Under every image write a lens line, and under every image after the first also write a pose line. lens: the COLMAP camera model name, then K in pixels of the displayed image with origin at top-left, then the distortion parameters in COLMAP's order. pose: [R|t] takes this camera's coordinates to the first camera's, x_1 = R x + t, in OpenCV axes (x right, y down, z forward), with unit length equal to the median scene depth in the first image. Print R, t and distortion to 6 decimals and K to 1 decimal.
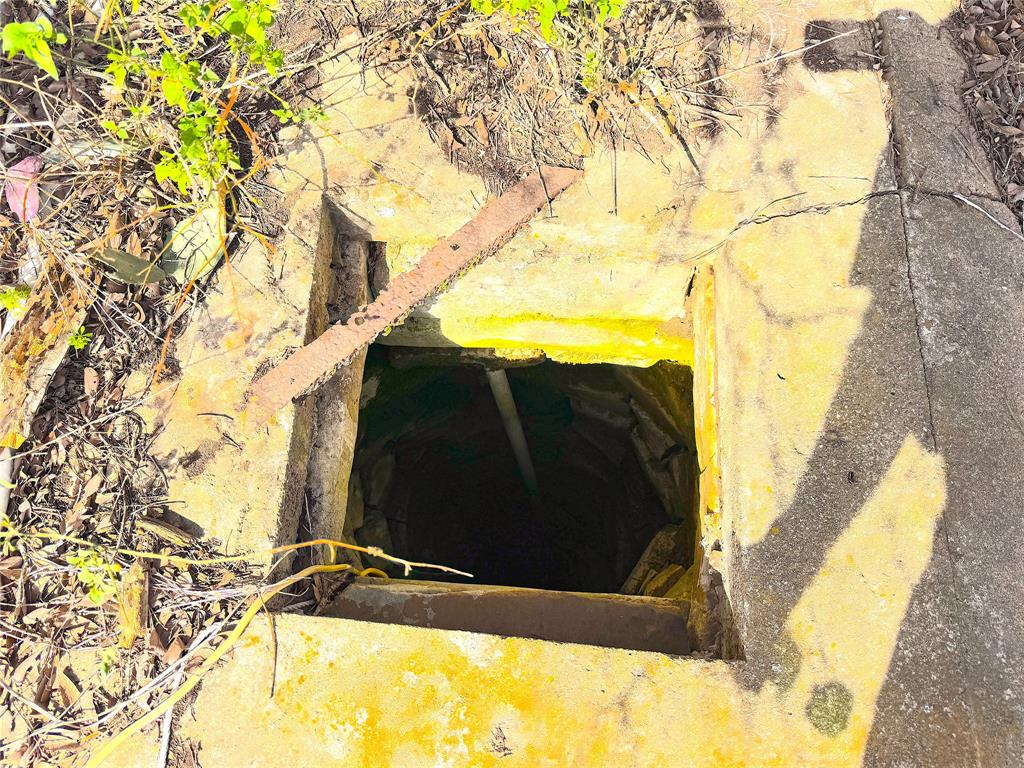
lens RADIAL K [[709.7, 0, 513.0], [0, 709.7, 384.2], [0, 0, 1]] dist [-0.001418, -0.004069]
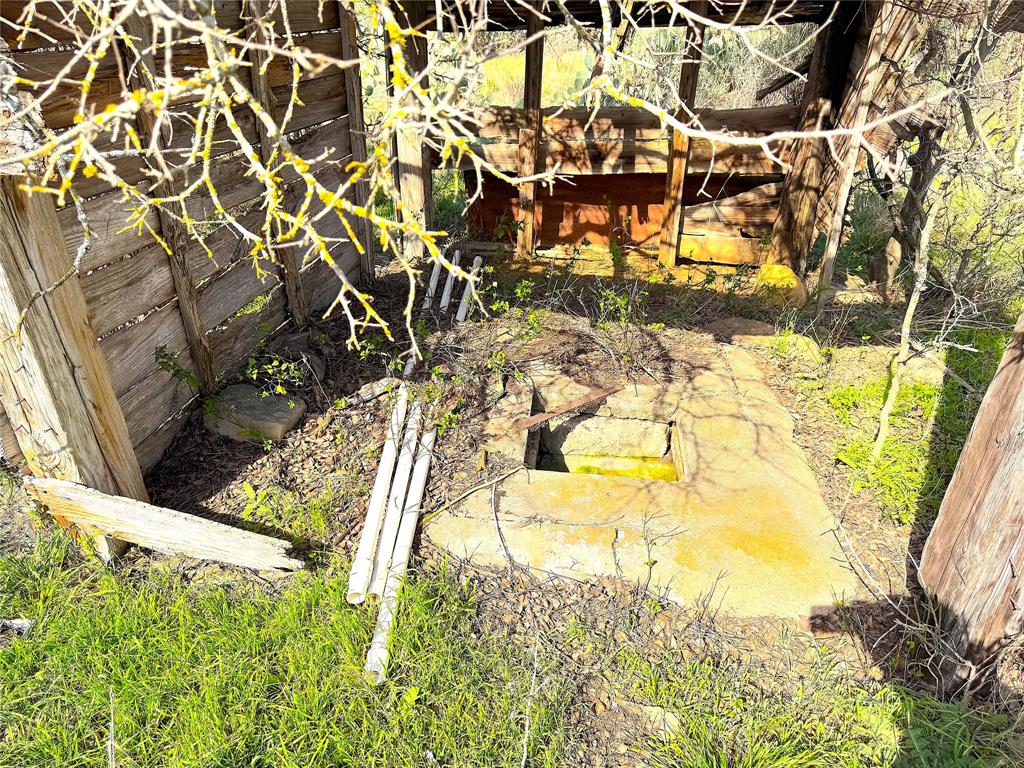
lens RADIAL K [[709.7, 0, 511.7], [0, 709.7, 384.0], [0, 0, 1]] dist [-0.001418, -0.004069]
pose [[0.998686, 0.037504, -0.034917, -0.252292], [-0.051242, 0.733194, -0.678086, 1.637240], [0.000170, 0.678985, 0.734152, -1.088909]]
